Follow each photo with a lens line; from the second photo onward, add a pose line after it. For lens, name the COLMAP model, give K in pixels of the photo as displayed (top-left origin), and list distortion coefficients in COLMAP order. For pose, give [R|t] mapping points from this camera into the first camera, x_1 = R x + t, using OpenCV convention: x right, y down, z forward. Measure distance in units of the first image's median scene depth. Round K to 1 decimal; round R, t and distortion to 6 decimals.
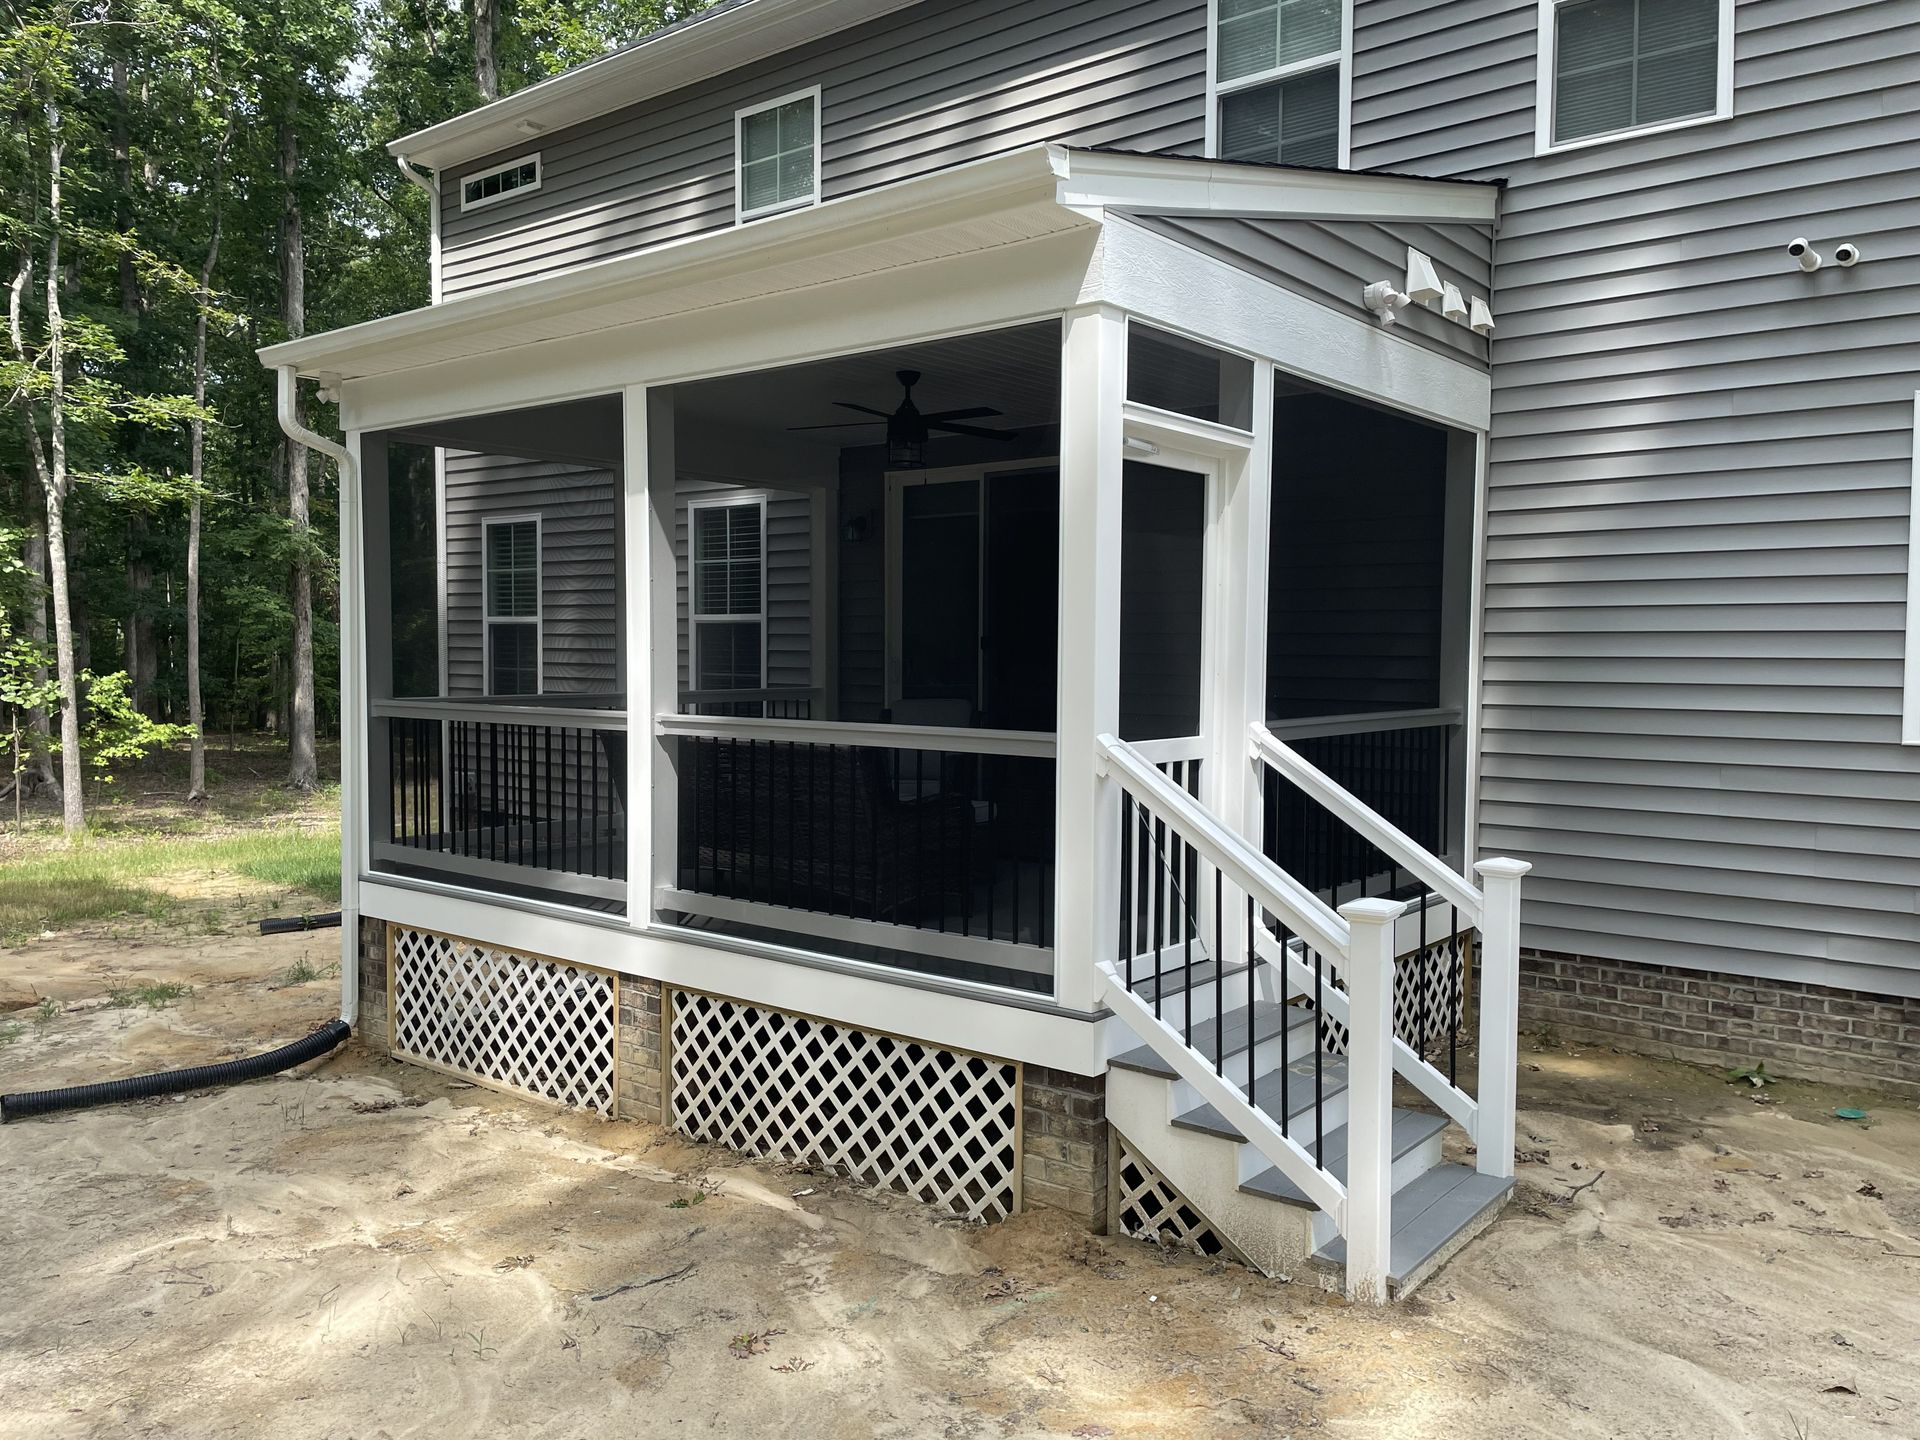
lens RADIAL K [[1444.4, 0, 973.9], [0, 1444.4, 719.7], [0, 0, 1]] dist [0.093348, -0.120422]
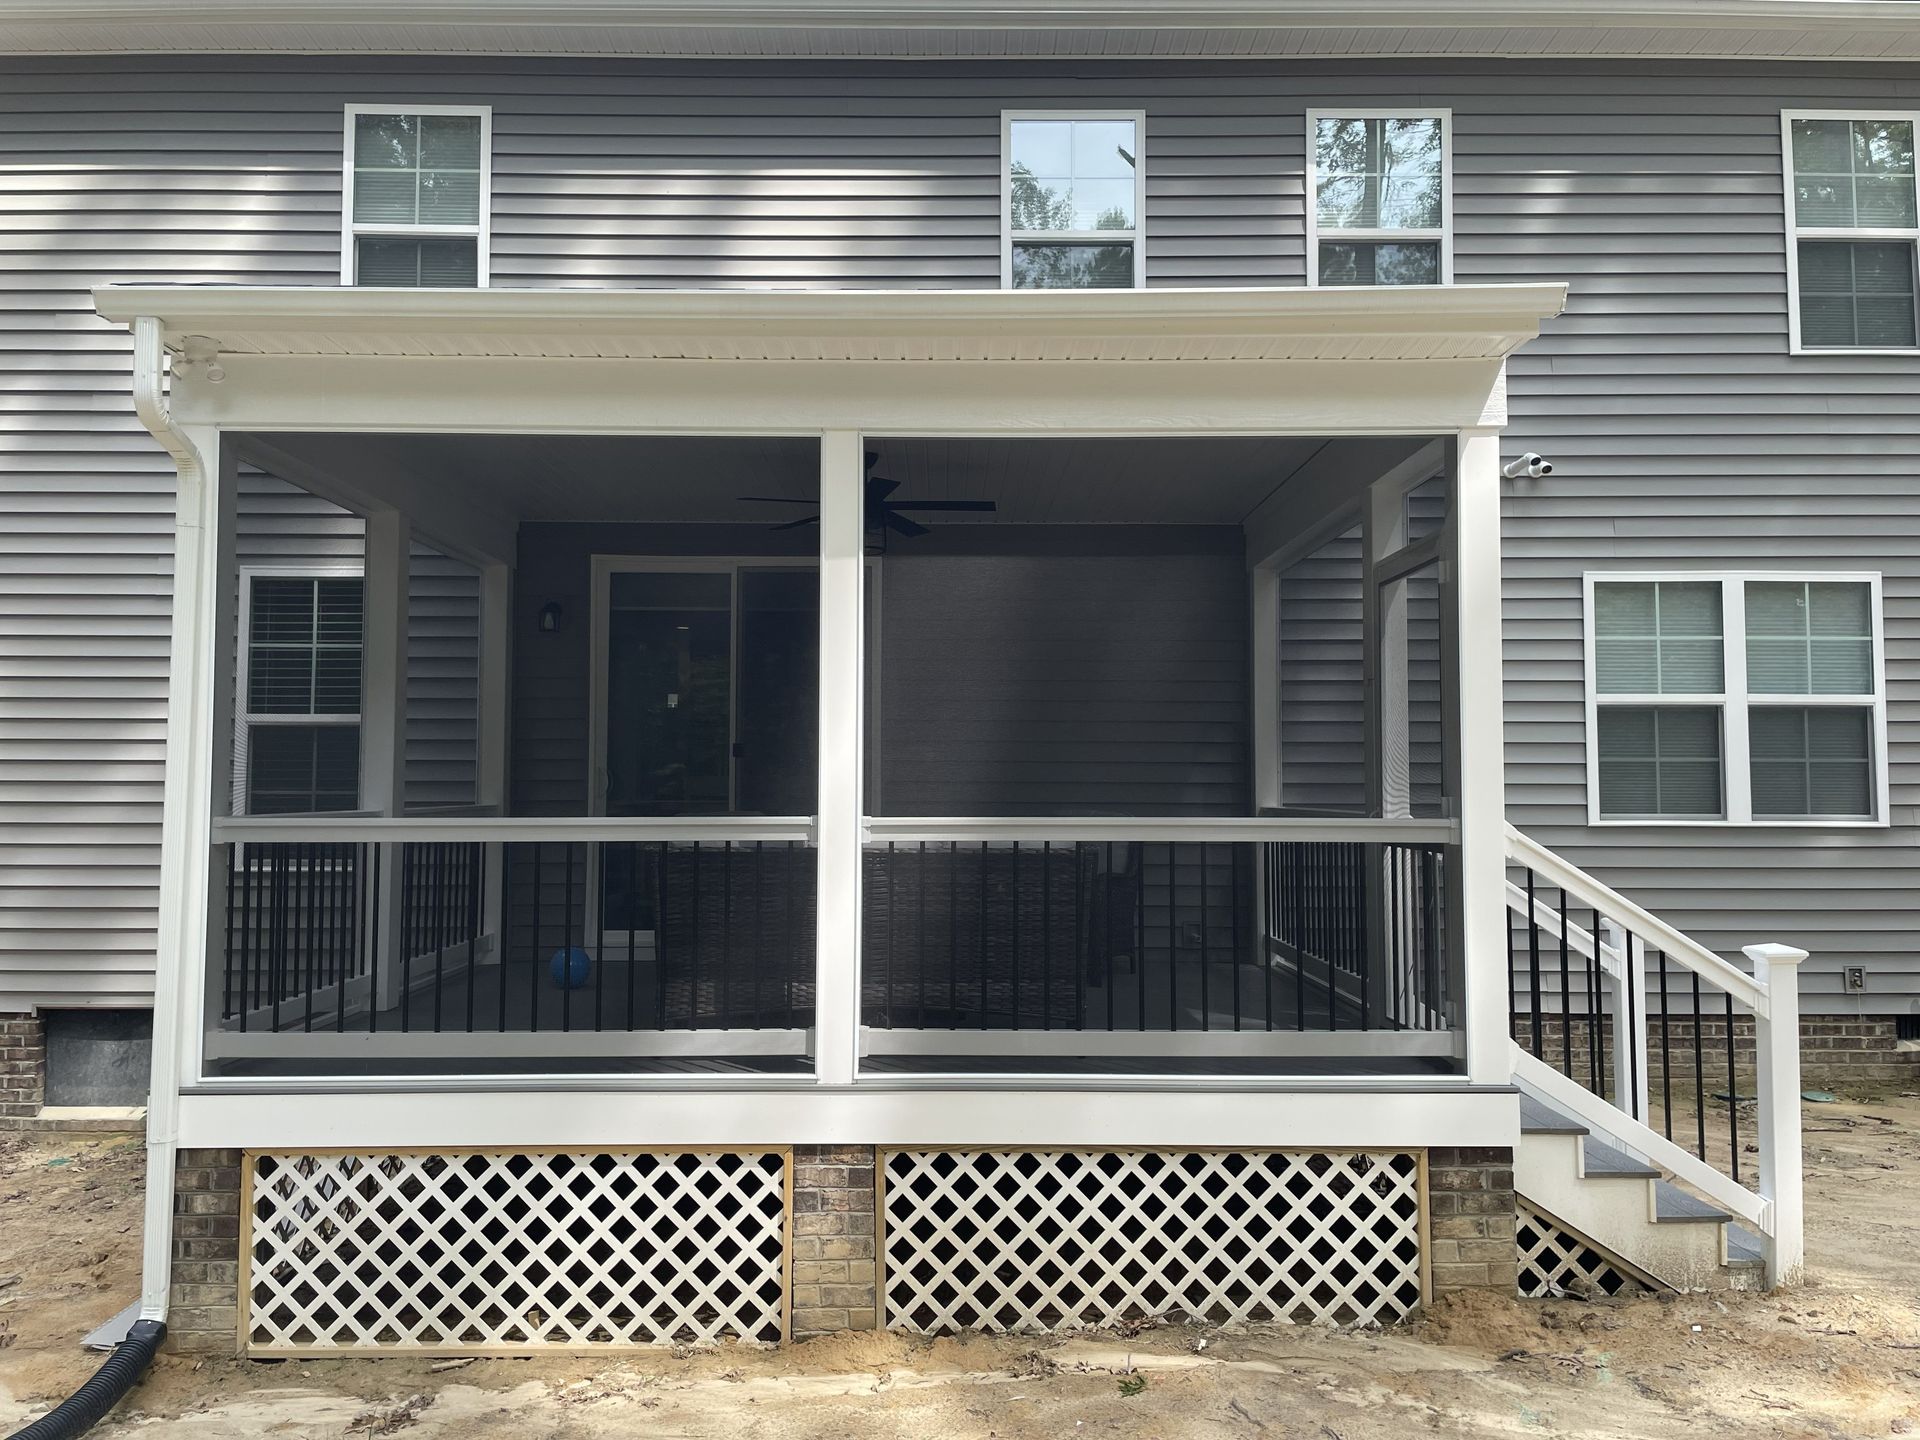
lens RADIAL K [[1441.3, 0, 950.0], [0, 1441.3, 708.7], [0, 0, 1]] dist [0.099853, -0.131256]
pose [[0.778303, 0.028710, 0.627232, -0.704528], [0.033865, 0.995581, -0.087591, 0.007912], [-0.626975, 0.089414, 0.773891, 0.318339]]
